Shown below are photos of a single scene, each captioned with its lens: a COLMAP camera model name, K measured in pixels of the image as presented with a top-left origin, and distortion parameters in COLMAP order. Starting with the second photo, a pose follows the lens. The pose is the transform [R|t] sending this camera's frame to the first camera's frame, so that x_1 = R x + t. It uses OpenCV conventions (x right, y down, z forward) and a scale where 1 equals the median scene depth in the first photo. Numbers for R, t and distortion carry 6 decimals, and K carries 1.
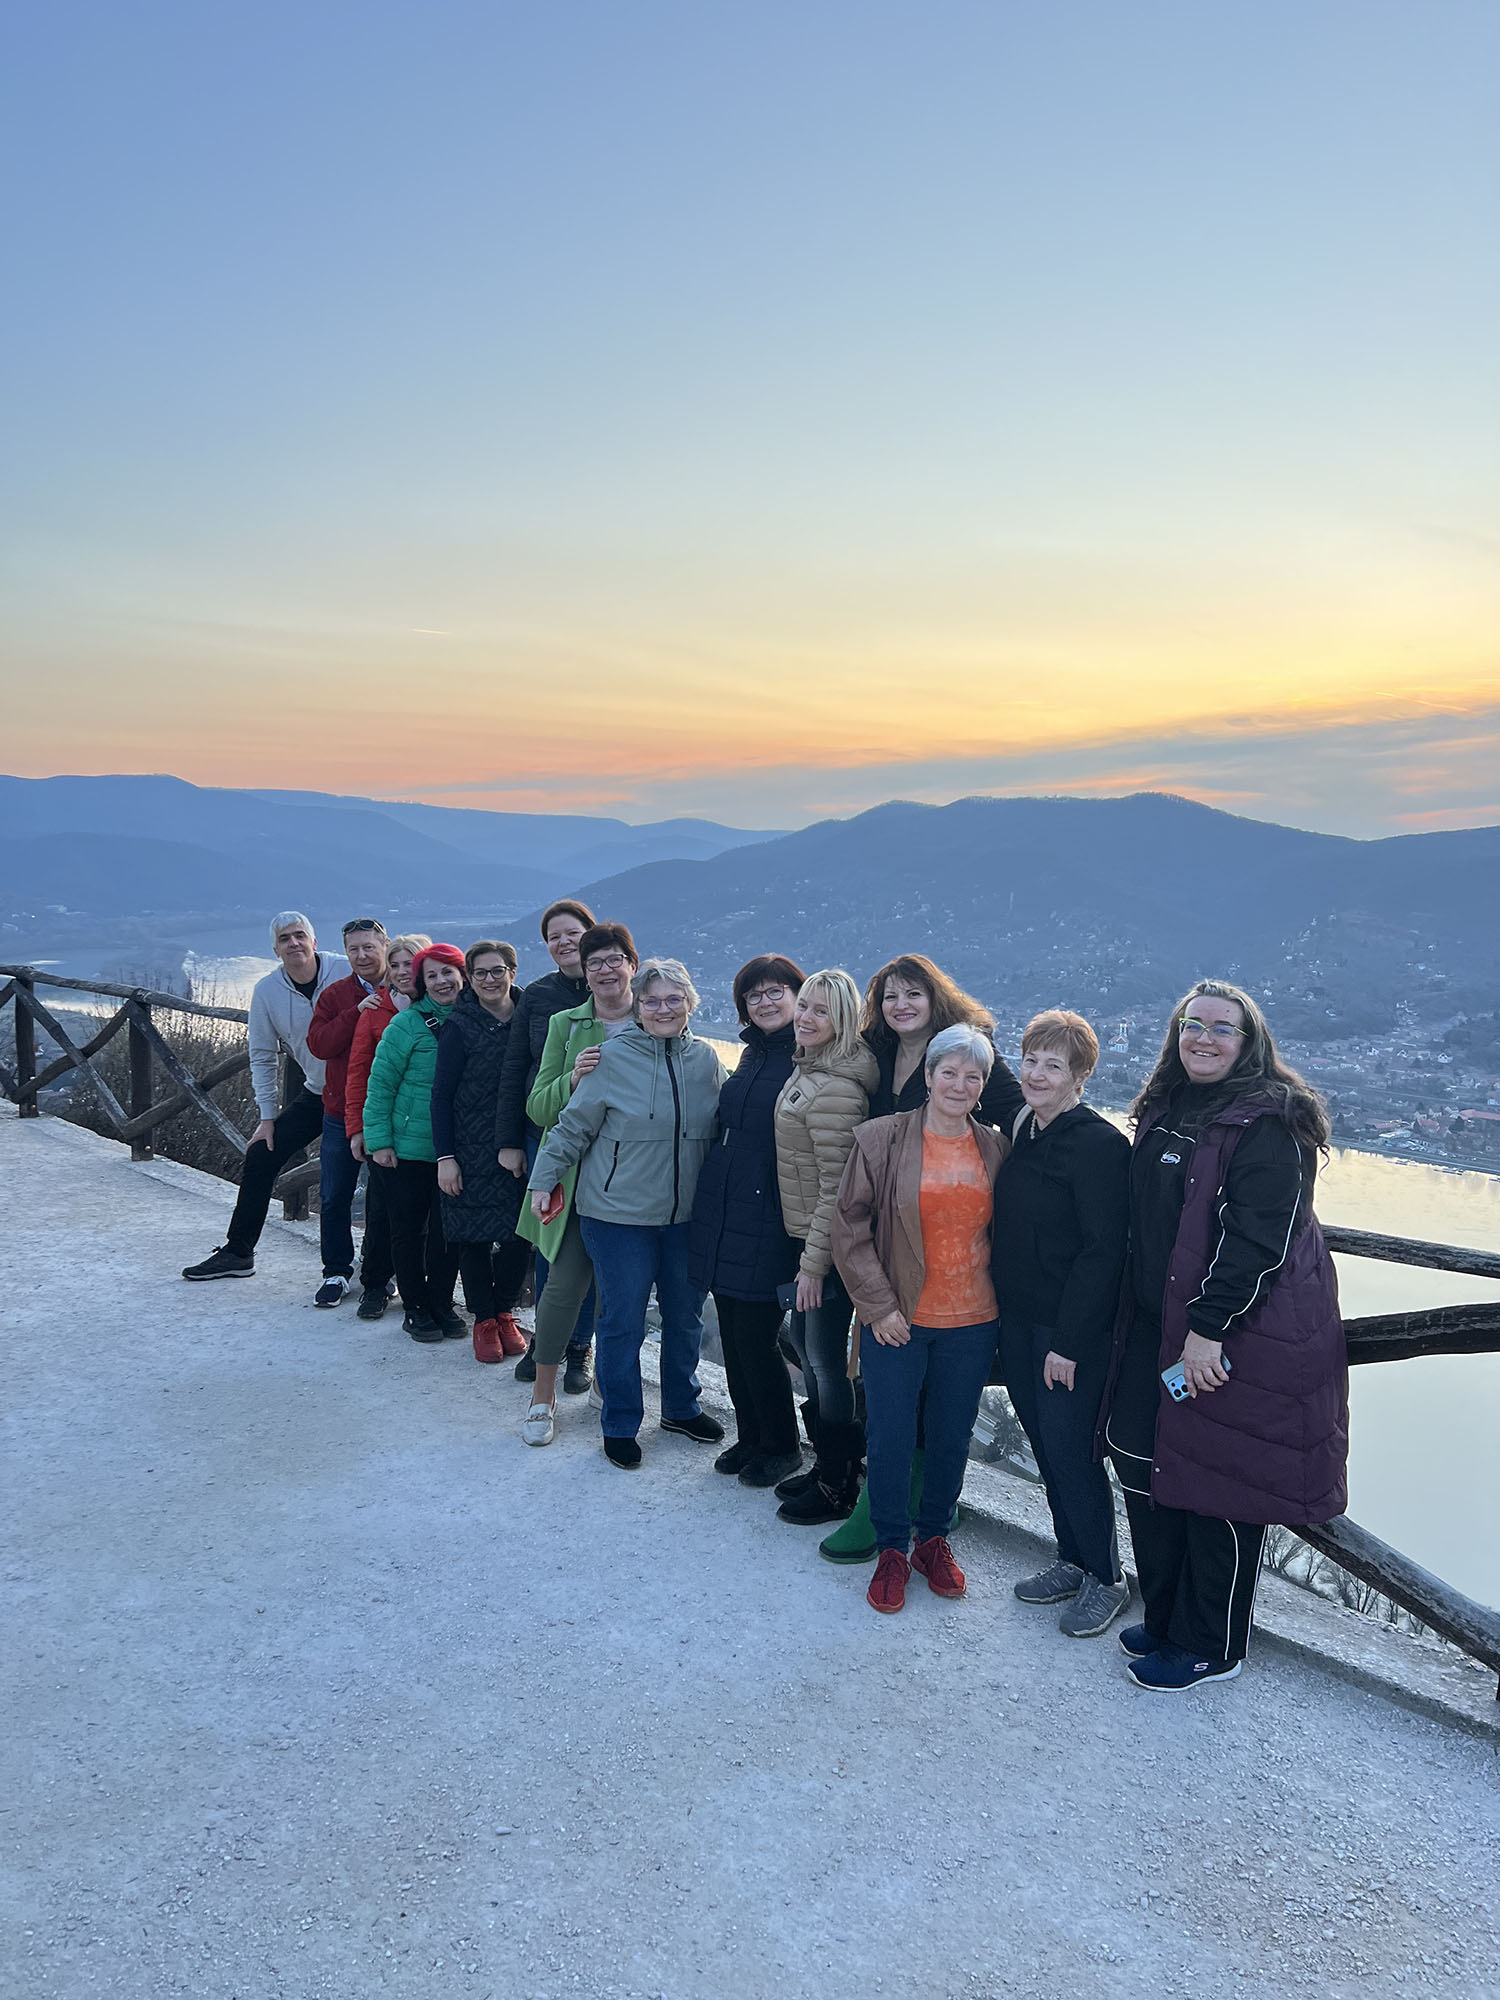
lens RADIAL K [[1491.4, 0, 750.0], [0, 1491.4, 1000.0], [0, 0, 1]] dist [0.006262, 0.002281]
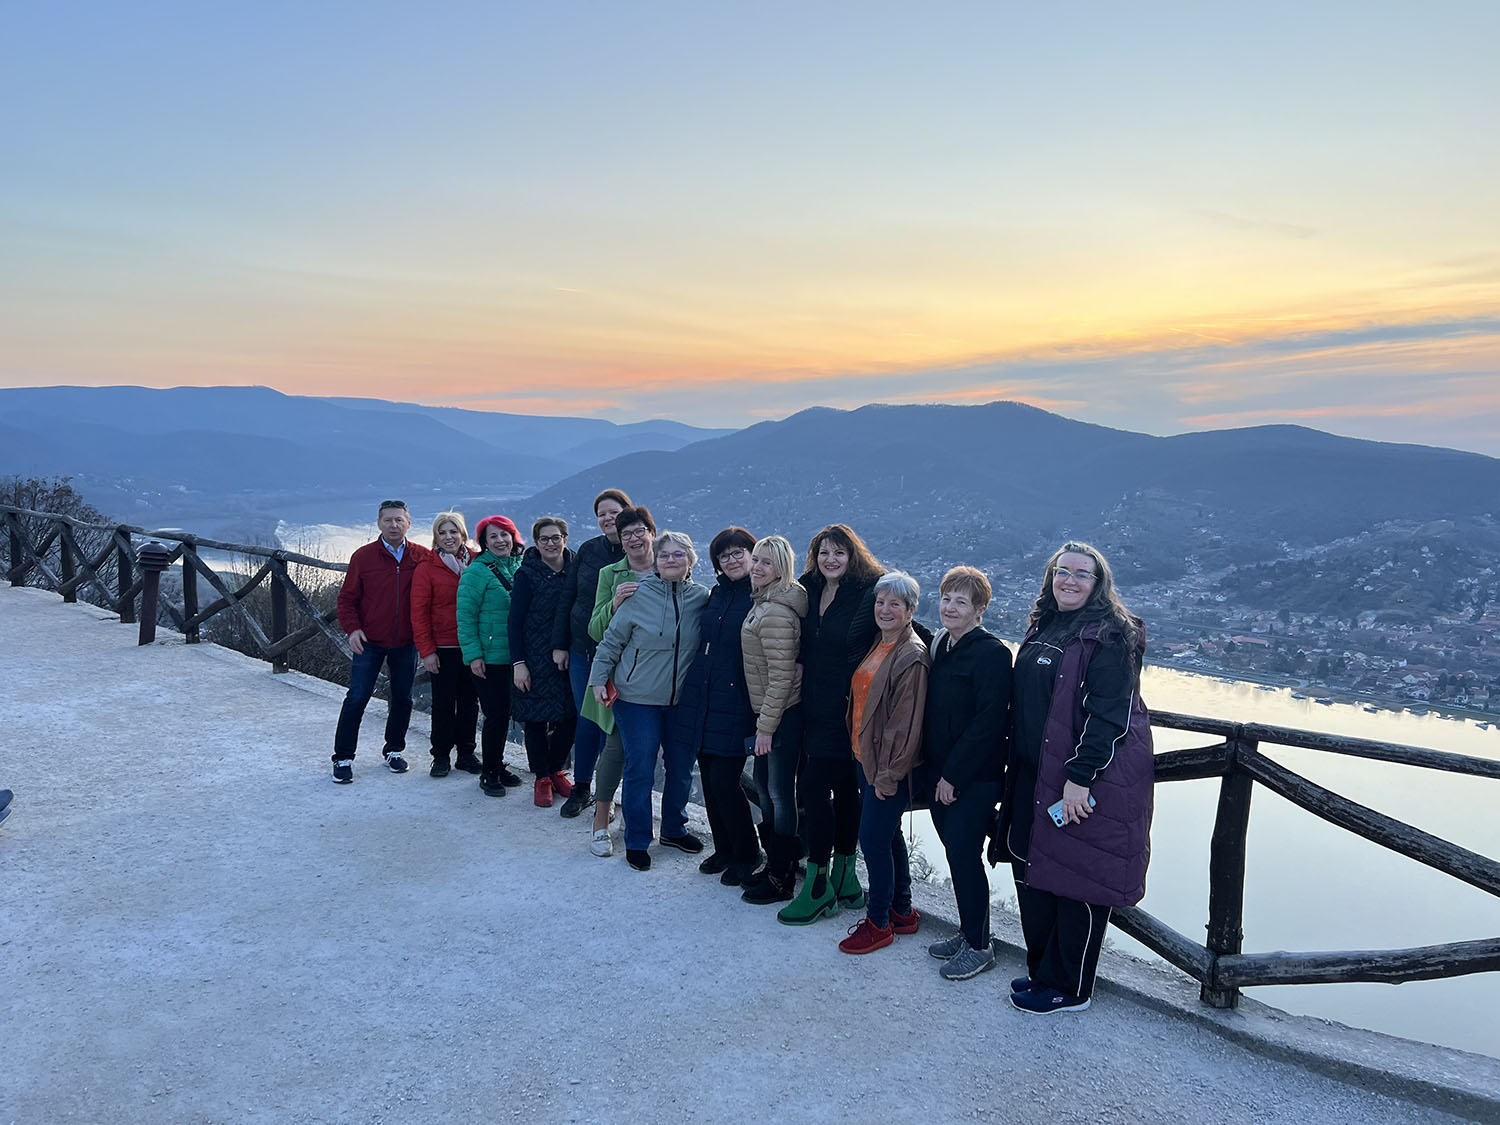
lens RADIAL K [[1120.6, 0, 750.0], [0, 1120.6, 562.5], [0, 0, 1]] dist [0.025399, -0.005205]
pose [[0.999260, -0.002986, 0.038347, -0.014612], [0.002769, 0.999980, 0.005690, -0.001238], [-0.038363, -0.005580, 0.999248, -0.122731]]
